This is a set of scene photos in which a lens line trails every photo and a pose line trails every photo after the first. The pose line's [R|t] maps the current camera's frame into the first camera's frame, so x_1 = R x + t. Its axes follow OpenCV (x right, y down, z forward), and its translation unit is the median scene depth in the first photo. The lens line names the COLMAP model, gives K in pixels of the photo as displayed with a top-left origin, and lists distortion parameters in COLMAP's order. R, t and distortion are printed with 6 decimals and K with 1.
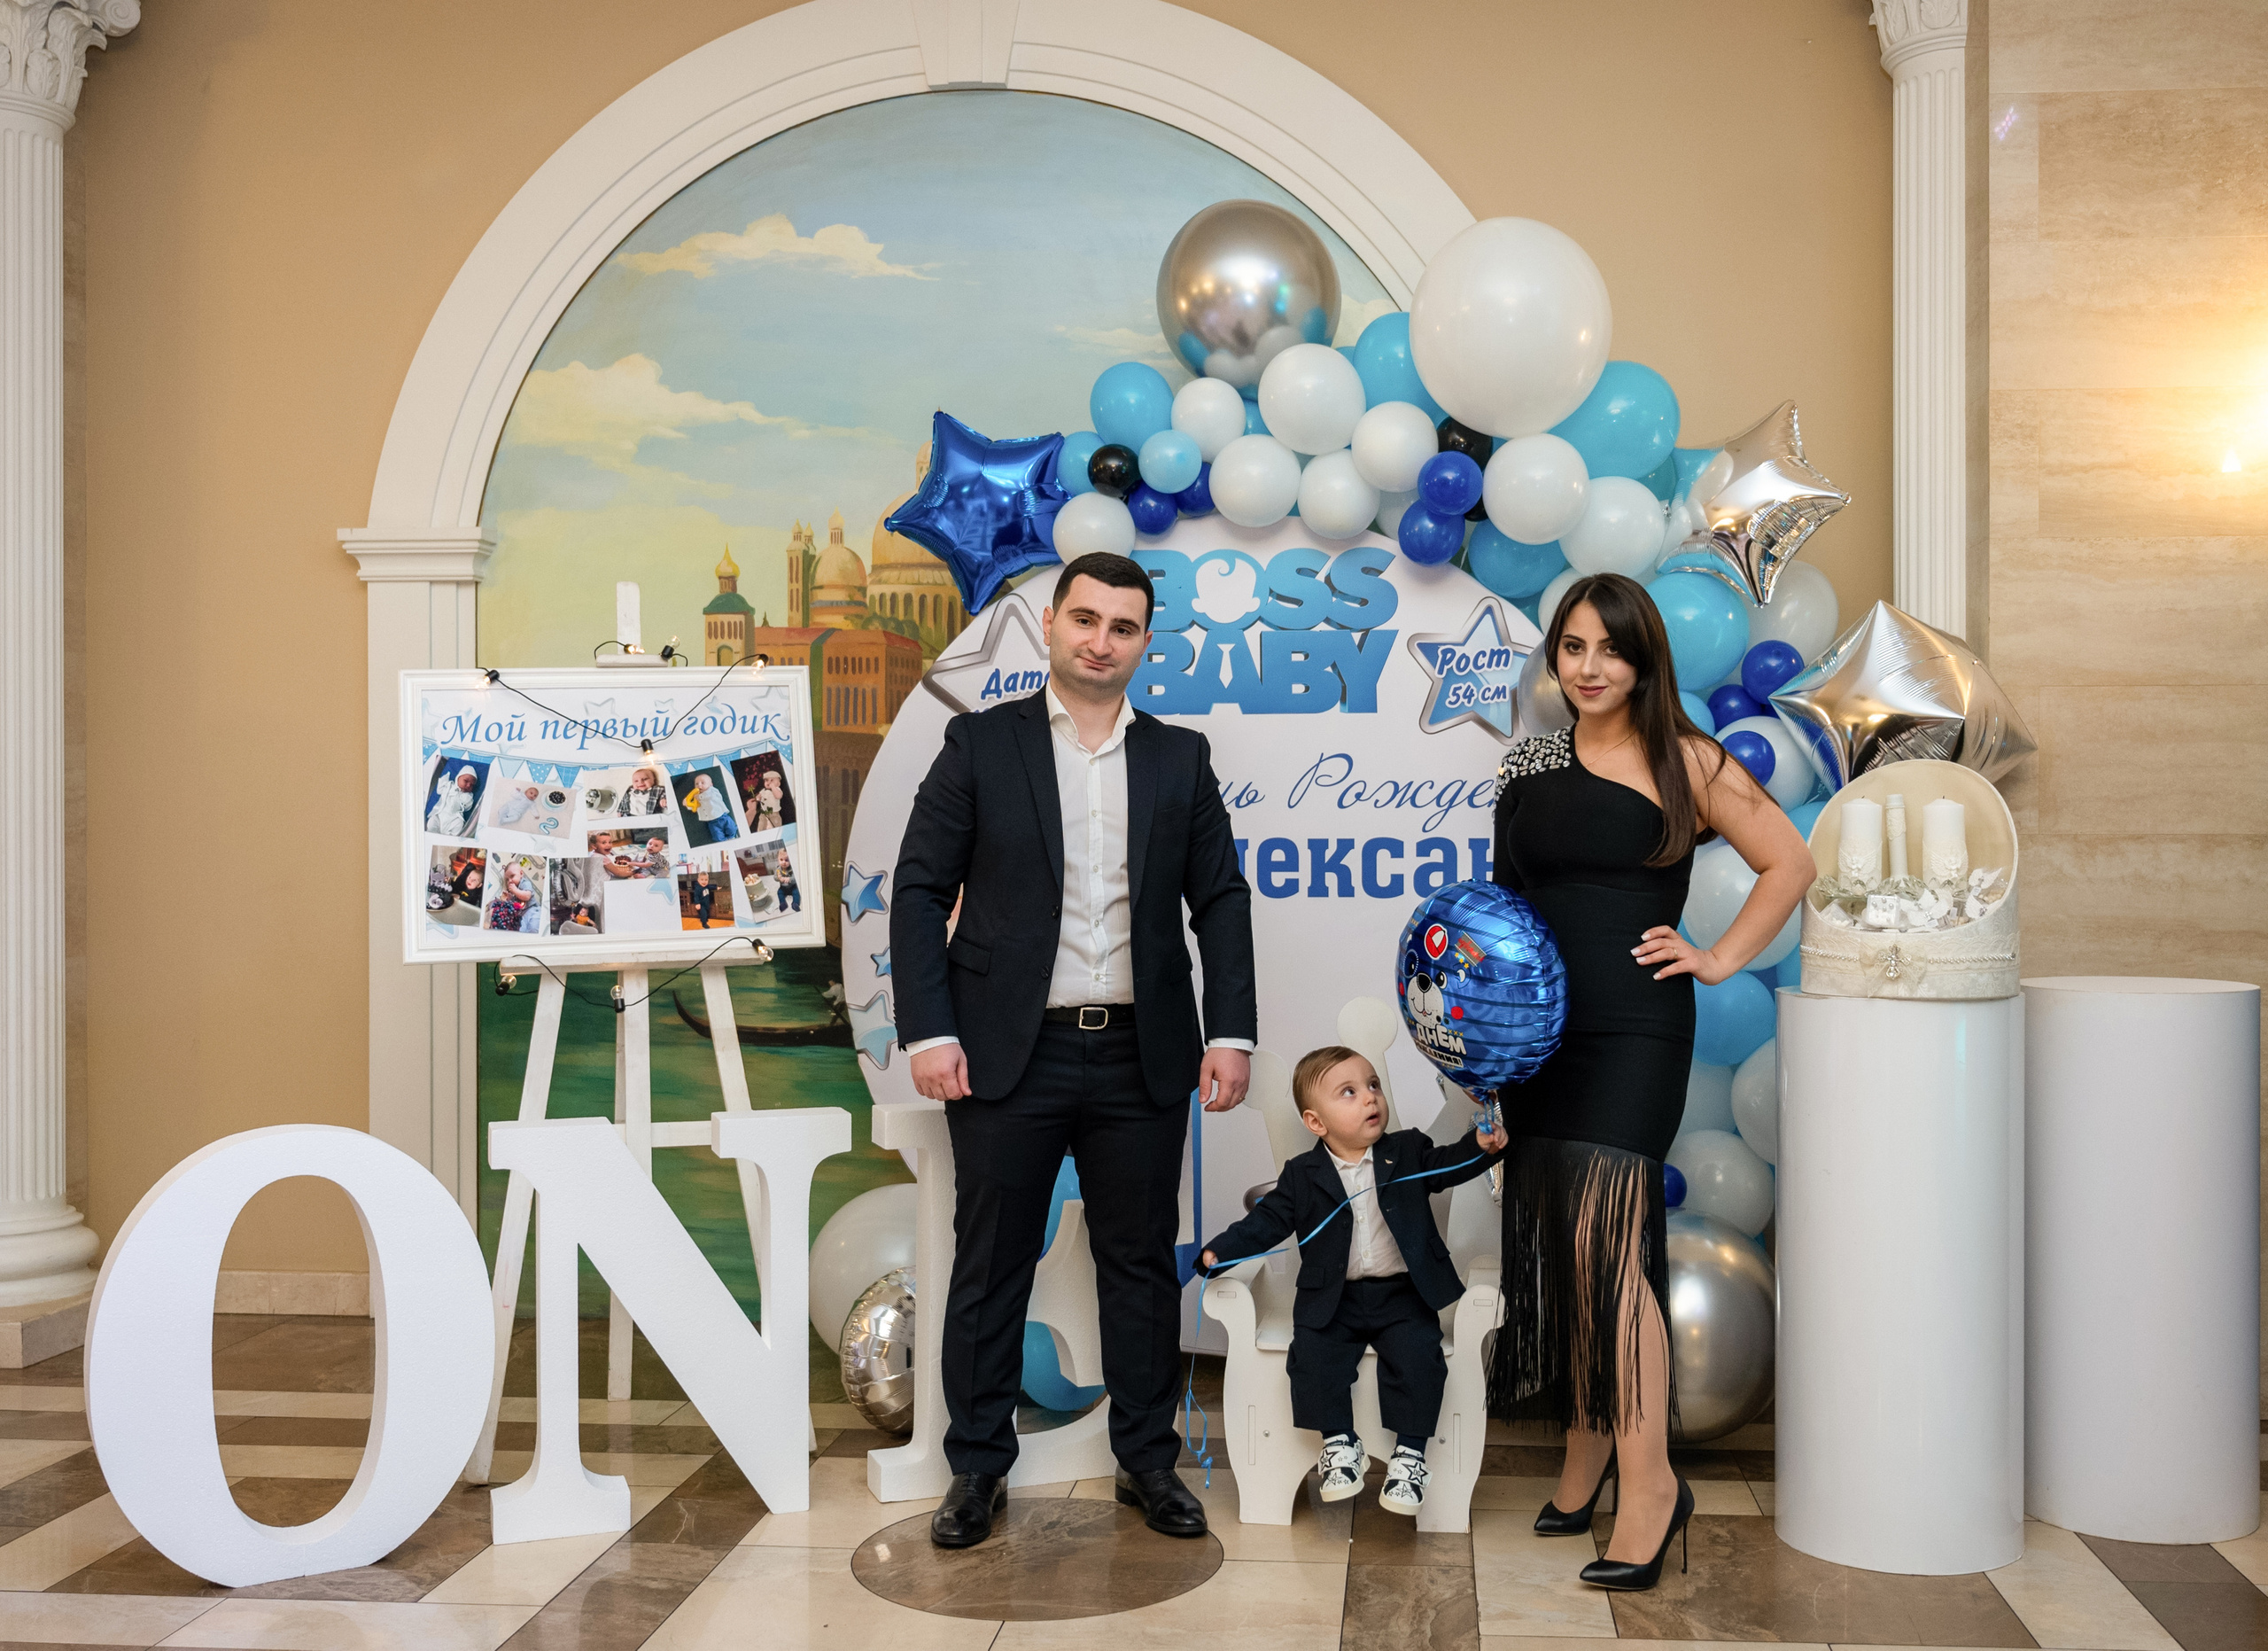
lens RADIAL K [[2332.6, 0, 1238.2], [0, 2332.6, 830.3], [0, 0, 1]] dist [-0.006401, 0.000000]
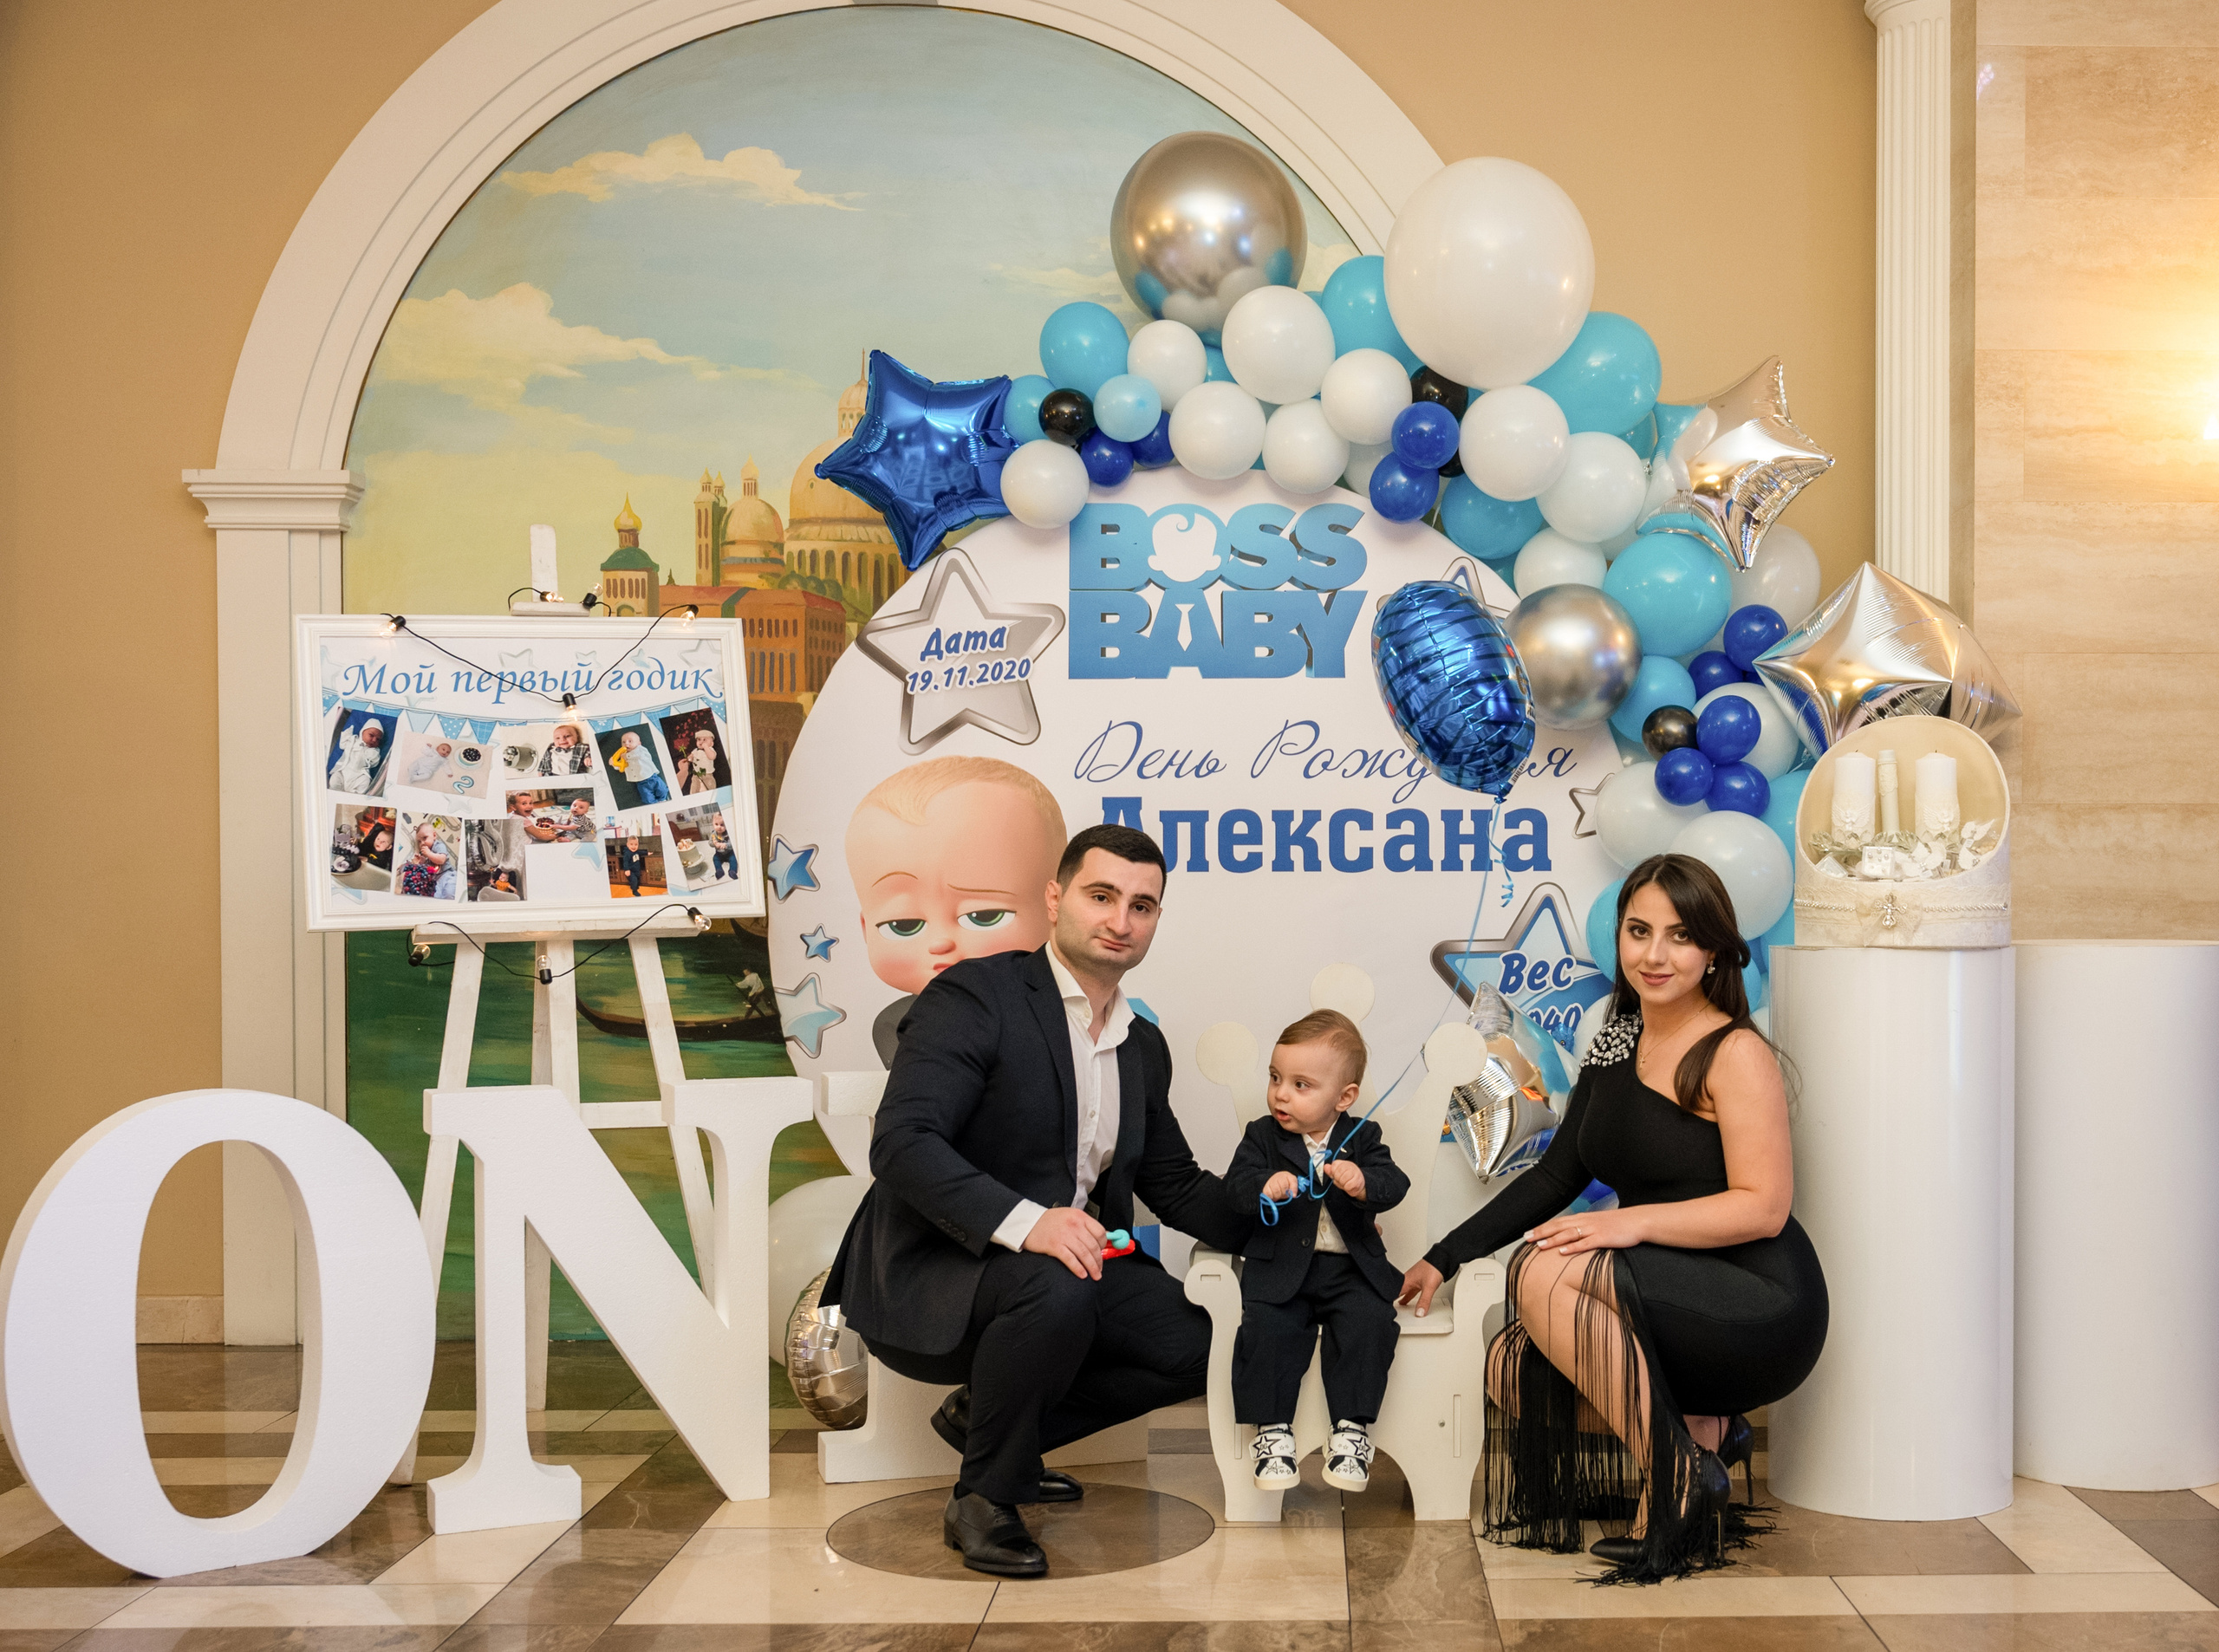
lens RADIAL K [[2670.6, 0, 1379.5], [0, 2670.6, 924.1], [0, 0, 1]] dist [-0.000208, 0.000000]
pose [[0.994131, -0.000799, 0.108176, -0.044607], [-0.000786, 0.999893, 0.014607, 0.034213], [-0.108176, -0.014607, 0.994024, -0.084690]]
